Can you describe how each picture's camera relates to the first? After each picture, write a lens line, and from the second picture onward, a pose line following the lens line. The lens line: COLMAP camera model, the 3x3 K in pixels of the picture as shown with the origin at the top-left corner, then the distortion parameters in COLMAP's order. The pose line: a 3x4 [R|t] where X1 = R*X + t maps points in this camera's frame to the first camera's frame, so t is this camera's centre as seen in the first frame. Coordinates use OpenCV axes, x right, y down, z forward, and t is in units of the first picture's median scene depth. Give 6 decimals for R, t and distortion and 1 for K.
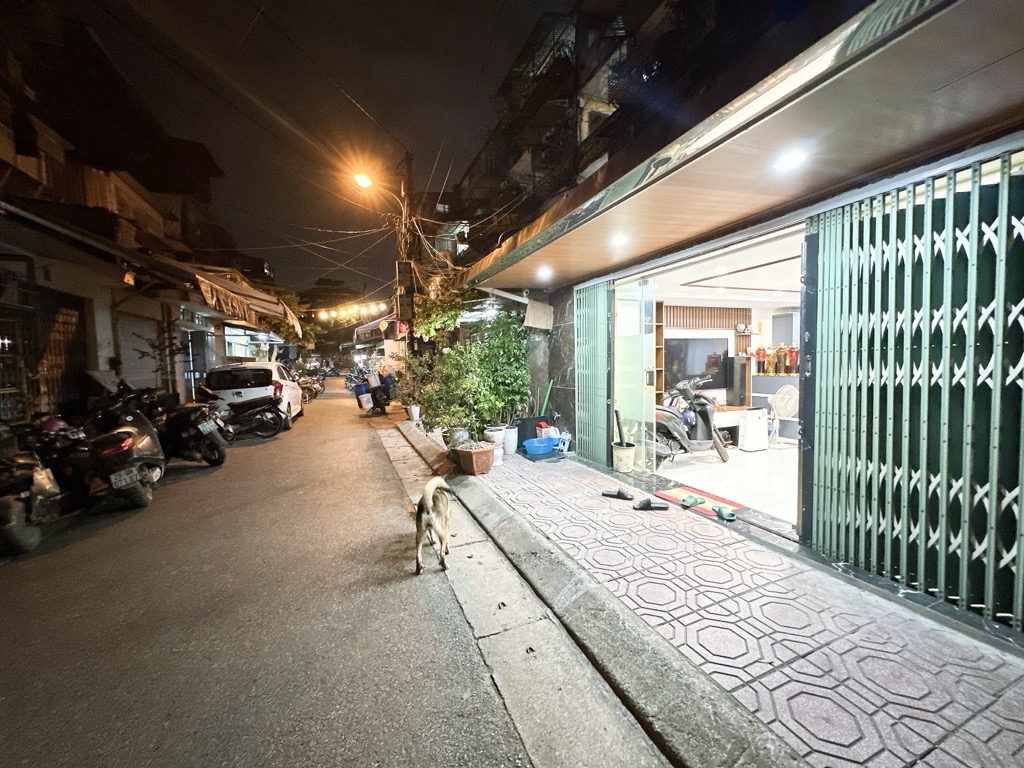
lens RADIAL K [[410.7, 0, 516.0], [0, 410.7, 383.9], [0, 0, 1]] dist [-0.001020, -0.000577]
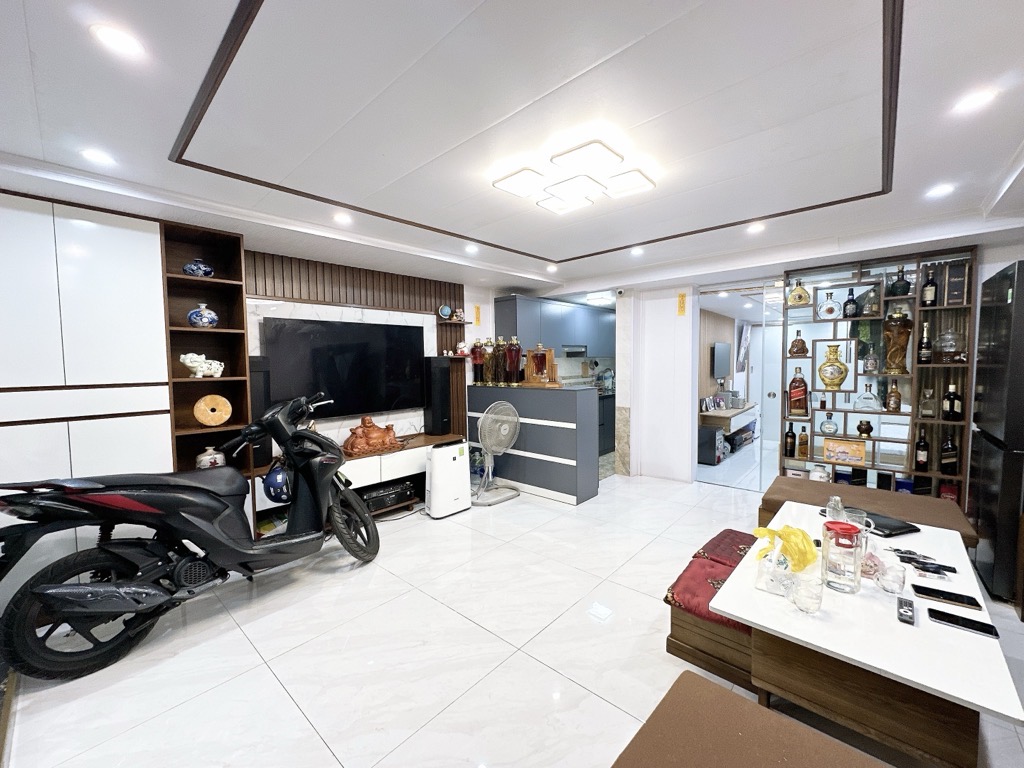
lens RADIAL K [[410.7, 0, 516.9], [0, 410.7, 384.2], [0, 0, 1]] dist [-0.001020, -0.000577]
pose [[0.901437, -0.012036, 0.432743, 0.379105], [0.014992, 0.999882, -0.003421, -0.020425], [-0.432651, 0.009571, 0.901511, 0.380669]]
